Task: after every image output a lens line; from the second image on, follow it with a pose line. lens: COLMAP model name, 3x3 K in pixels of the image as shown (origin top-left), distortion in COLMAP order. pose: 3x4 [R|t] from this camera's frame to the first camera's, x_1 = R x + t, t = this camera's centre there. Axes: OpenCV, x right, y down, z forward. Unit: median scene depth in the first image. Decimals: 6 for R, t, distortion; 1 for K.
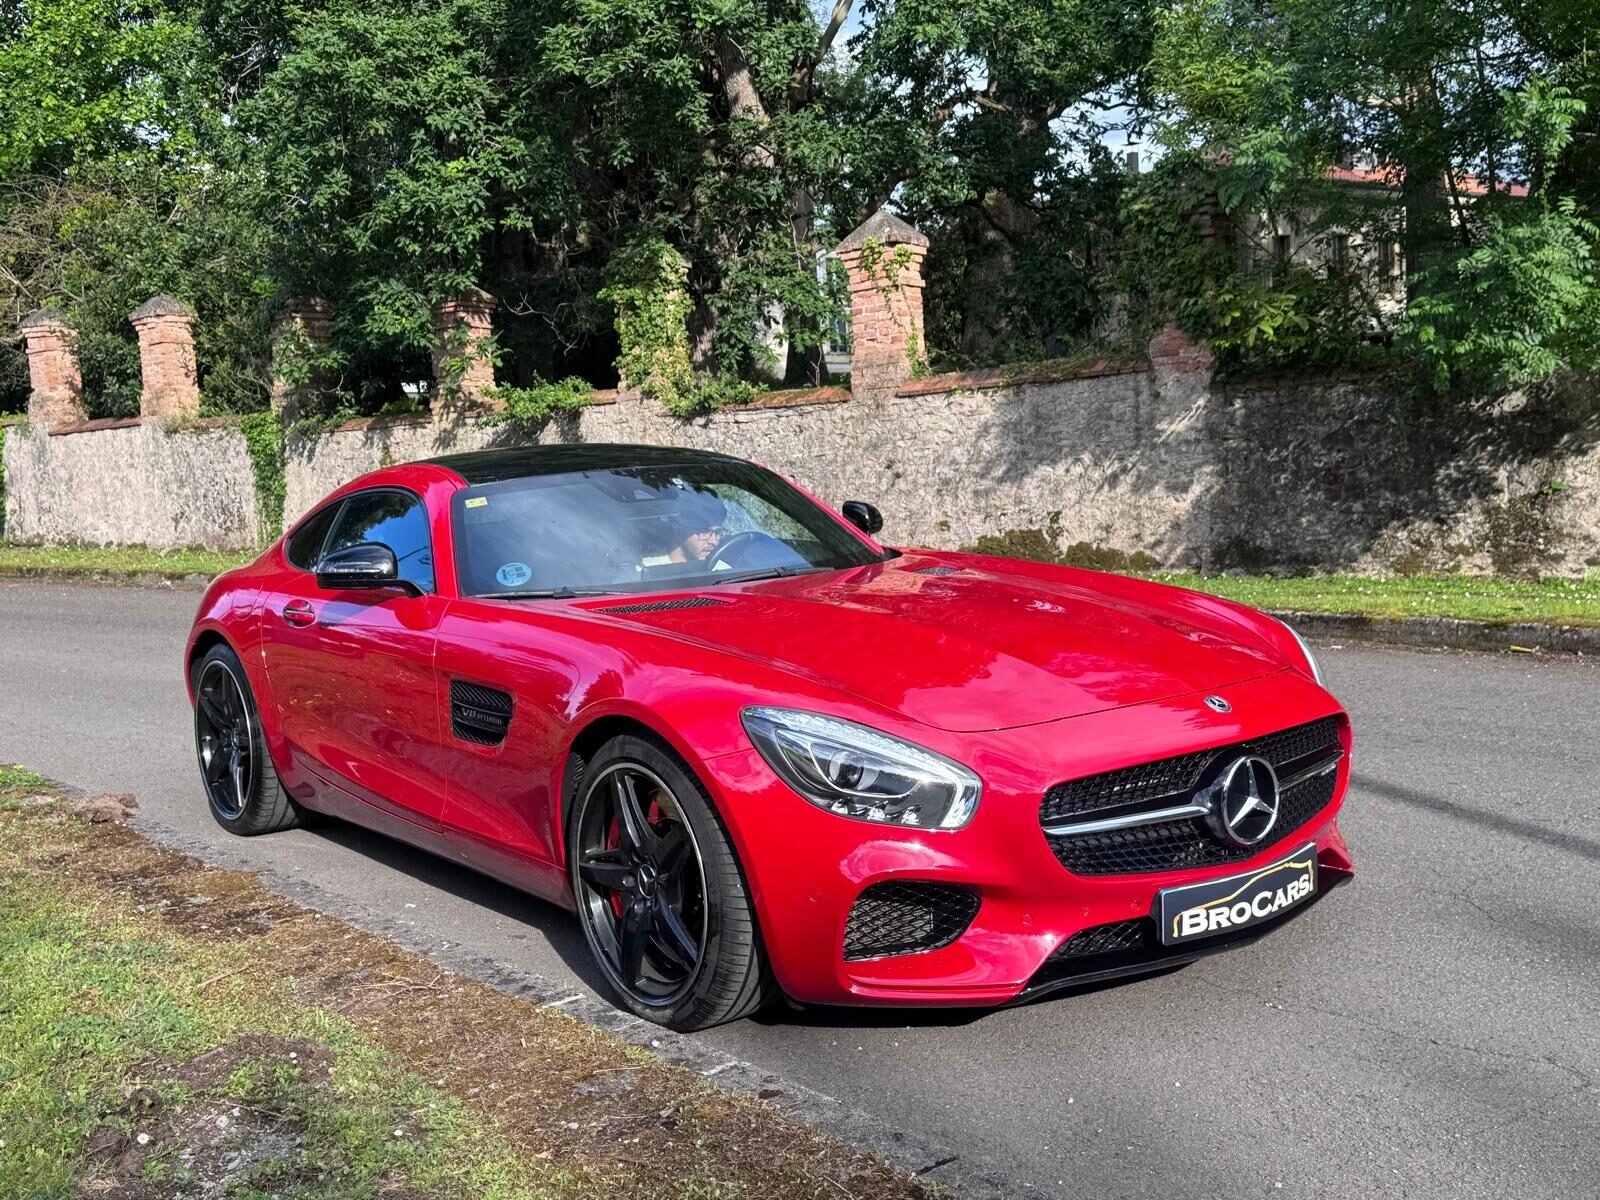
lens RADIAL K [[1639.0, 0, 823.8], [0, 1639.0, 647.9], [0, 0, 1]] dist [0.182345, -0.320342]
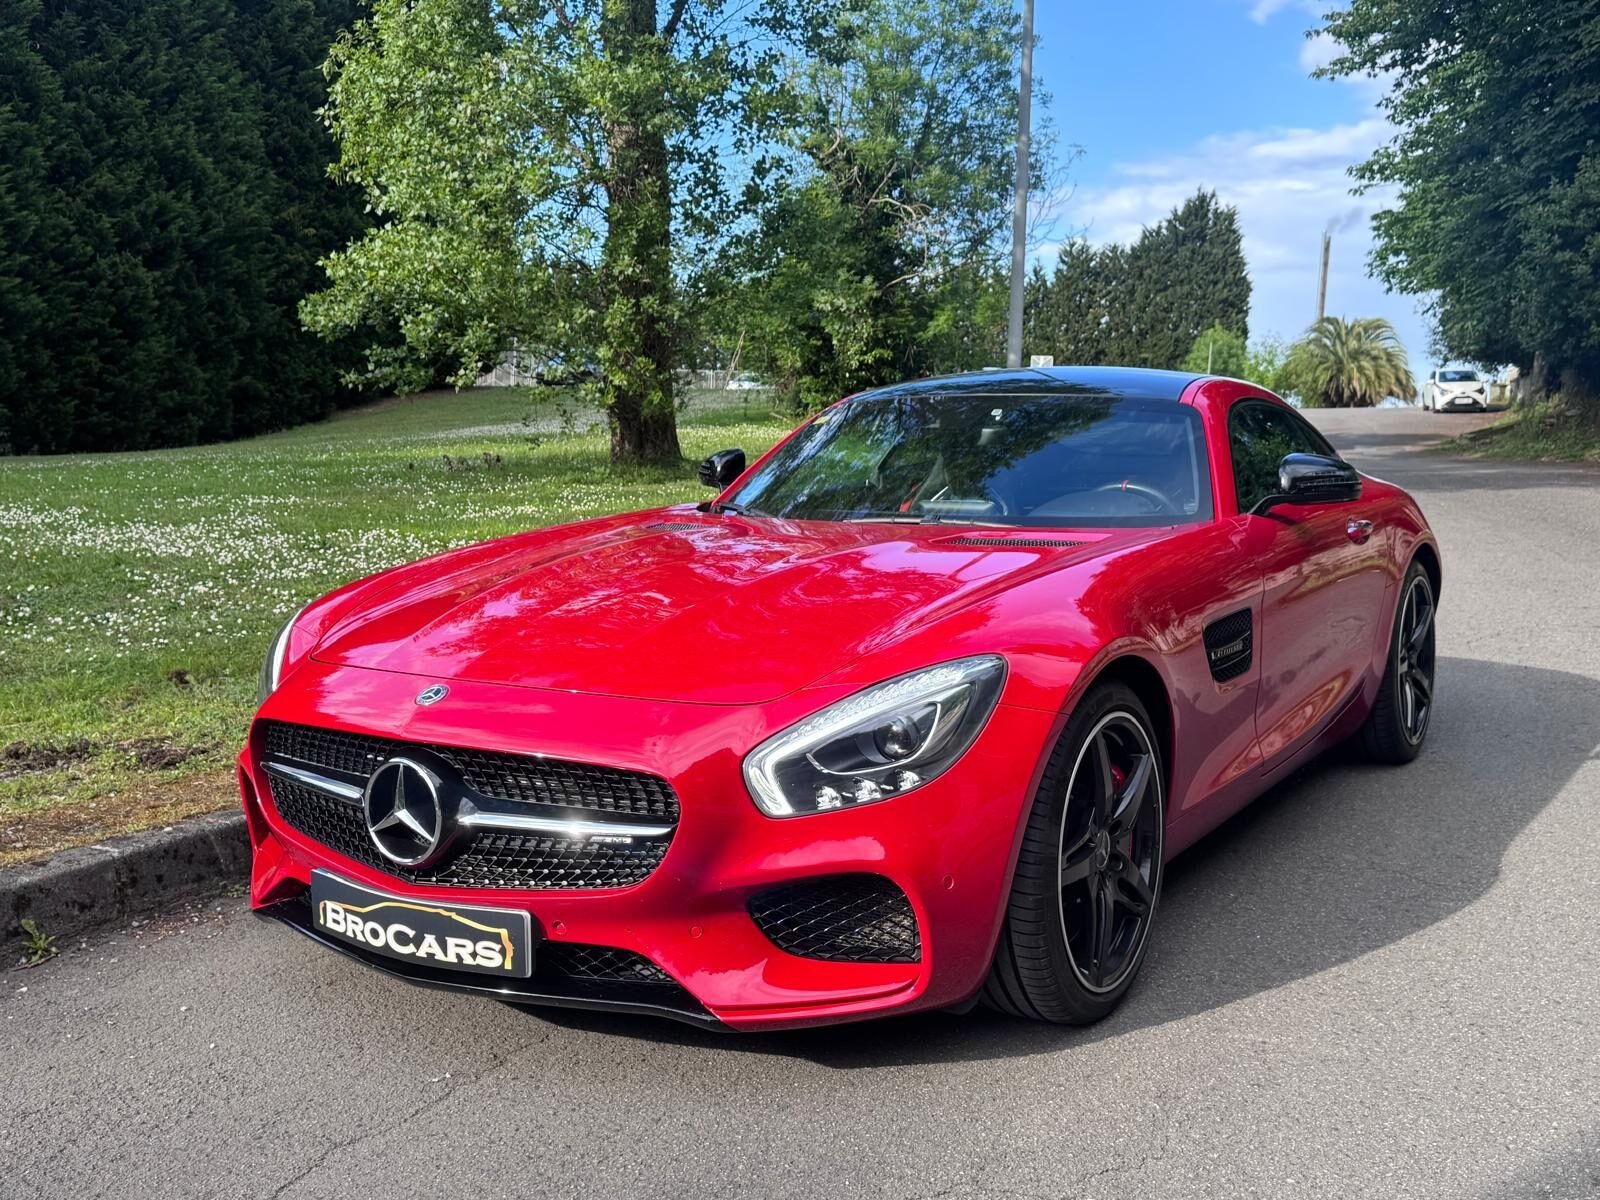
lens RADIAL K [[1639.0, 0, 823.8], [0, 1639.0, 647.9], [0, 0, 1]] dist [0.182345, -0.320342]
pose [[0.310684, 0.192886, -0.930736, 0.306362], [-0.141860, 0.977636, 0.155252, -0.043014], [0.939868, 0.083800, 0.331099, 0.255138]]
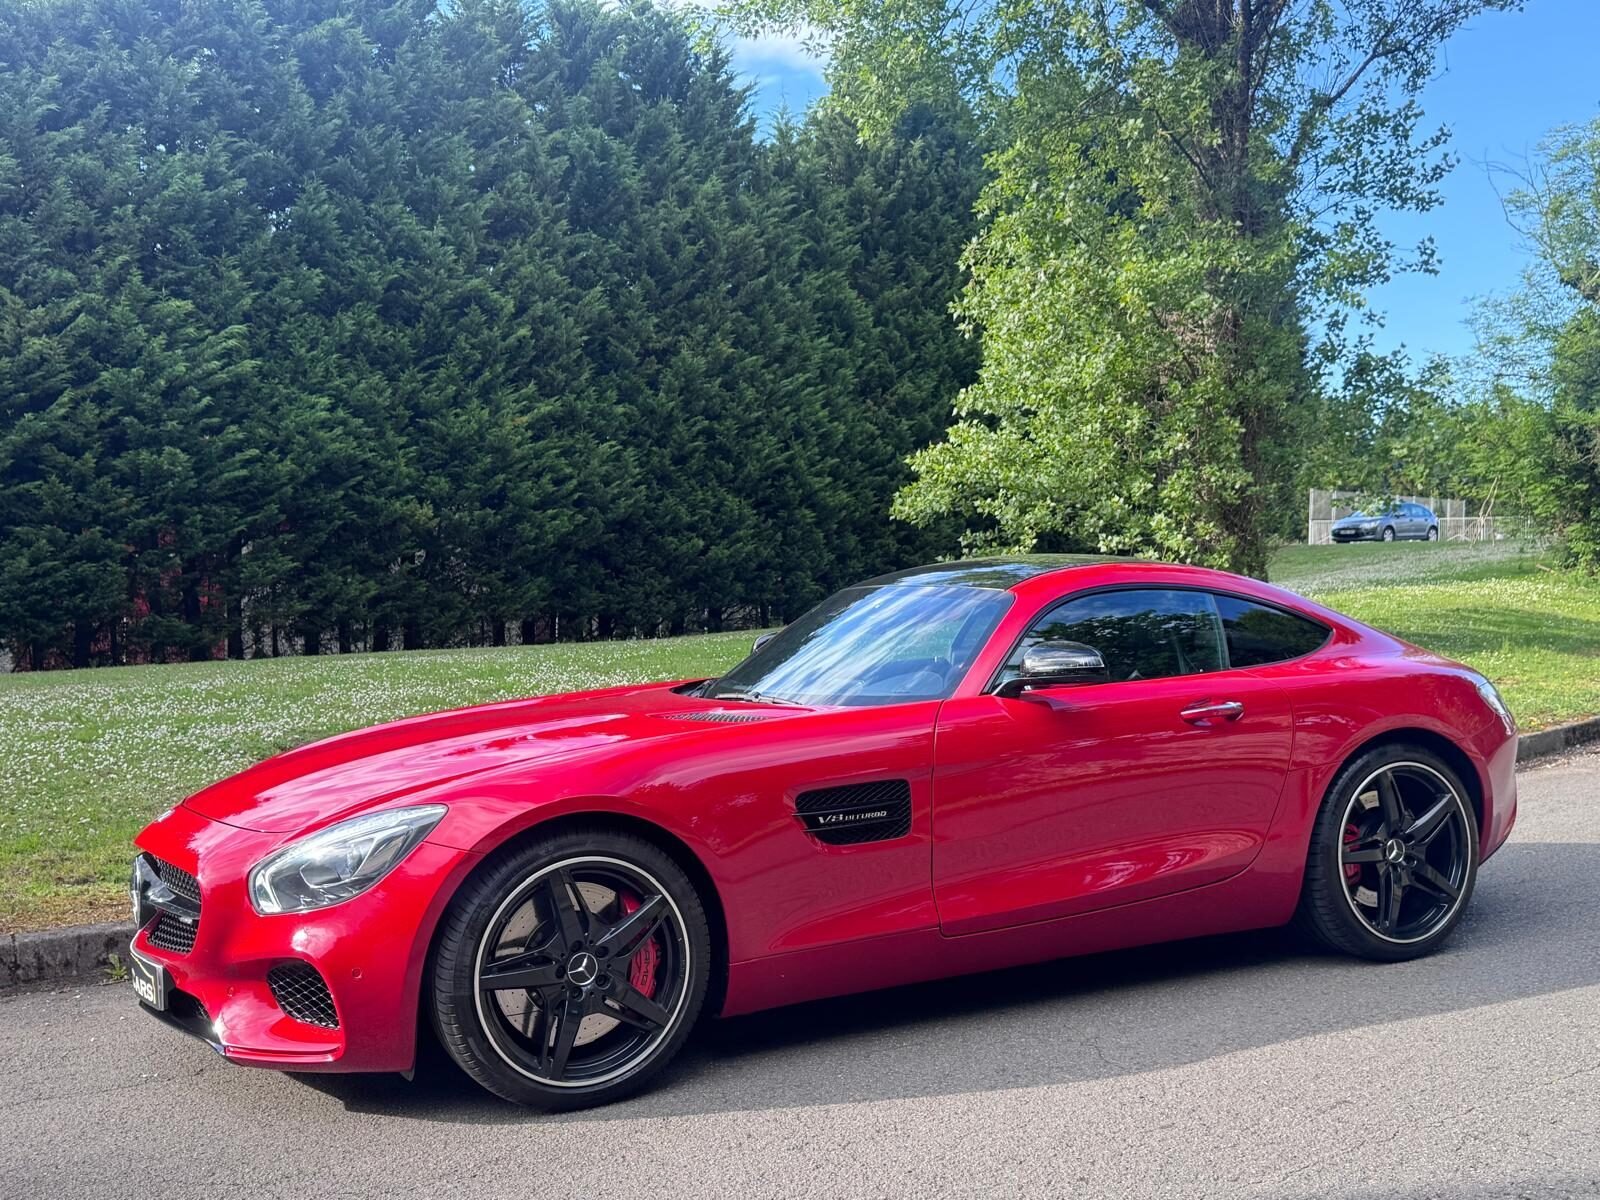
lens RADIAL K [[1663.2, 0, 799.4], [0, 1663.2, 659.1], [0, 0, 1]] dist [0.216955, -0.487804]
pose [[-0.248832, 0.111558, -0.962101, 0.380968], [-0.083212, 0.987209, 0.135991, -0.085313], [0.964965, 0.113898, -0.236366, 0.495966]]
